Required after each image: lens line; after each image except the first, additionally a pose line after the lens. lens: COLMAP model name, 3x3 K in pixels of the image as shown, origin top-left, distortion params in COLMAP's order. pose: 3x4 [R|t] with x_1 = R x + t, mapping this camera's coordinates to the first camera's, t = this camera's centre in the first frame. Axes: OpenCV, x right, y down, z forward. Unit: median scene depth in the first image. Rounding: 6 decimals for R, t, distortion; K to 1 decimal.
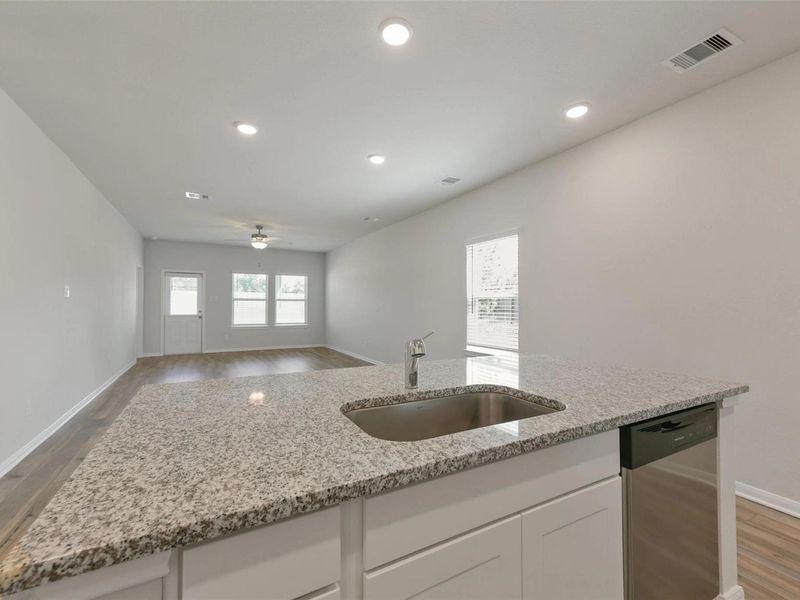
lens RADIAL K [[350.5, 0, 394.3], [0, 350.5, 299.5], [0, 0, 1]] dist [0.014417, -0.000503]
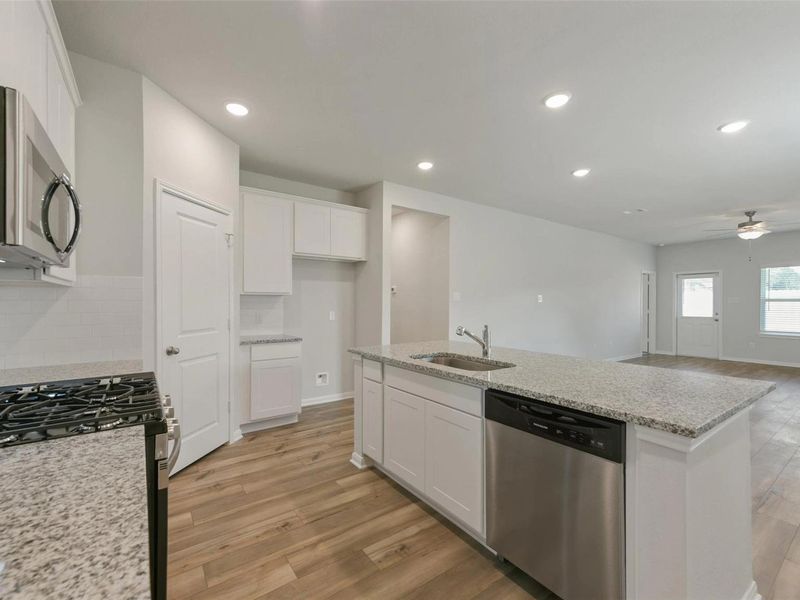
lens RADIAL K [[350.5, 0, 399.4], [0, 350.5, 304.7], [0, 0, 1]] dist [0.014417, -0.000503]
pose [[0.124016, -0.000212, -0.992280, 0.269694], [0.012430, 0.999922, 0.001340, -0.001473], [0.992202, -0.012500, 0.124009, 0.058141]]
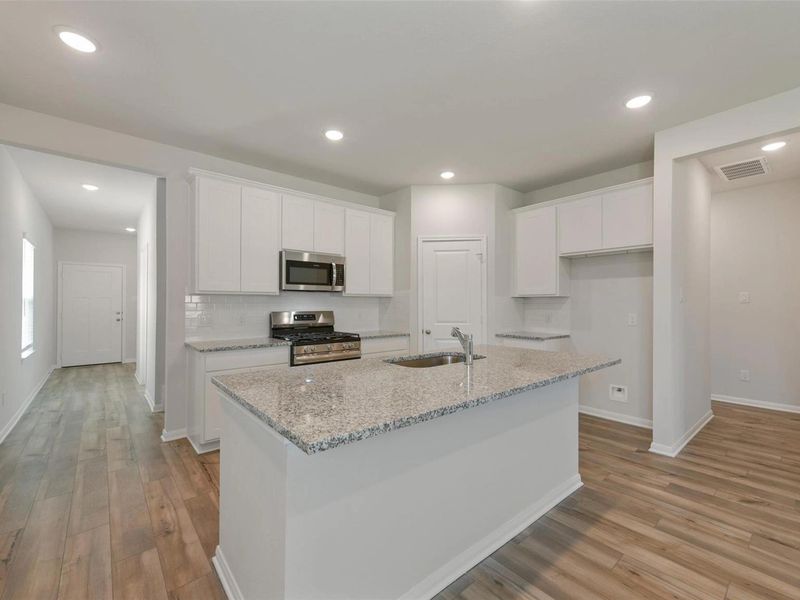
lens RADIAL K [[350.5, 0, 398.6], [0, 350.5, 298.5], [0, 0, 1]] dist [0.014417, -0.000503]
pose [[-0.979796, -0.004895, -0.199937, 0.104179], [0.000844, 0.999590, -0.028609, 0.001278], [0.199996, -0.028200, -0.979391, 0.383552]]
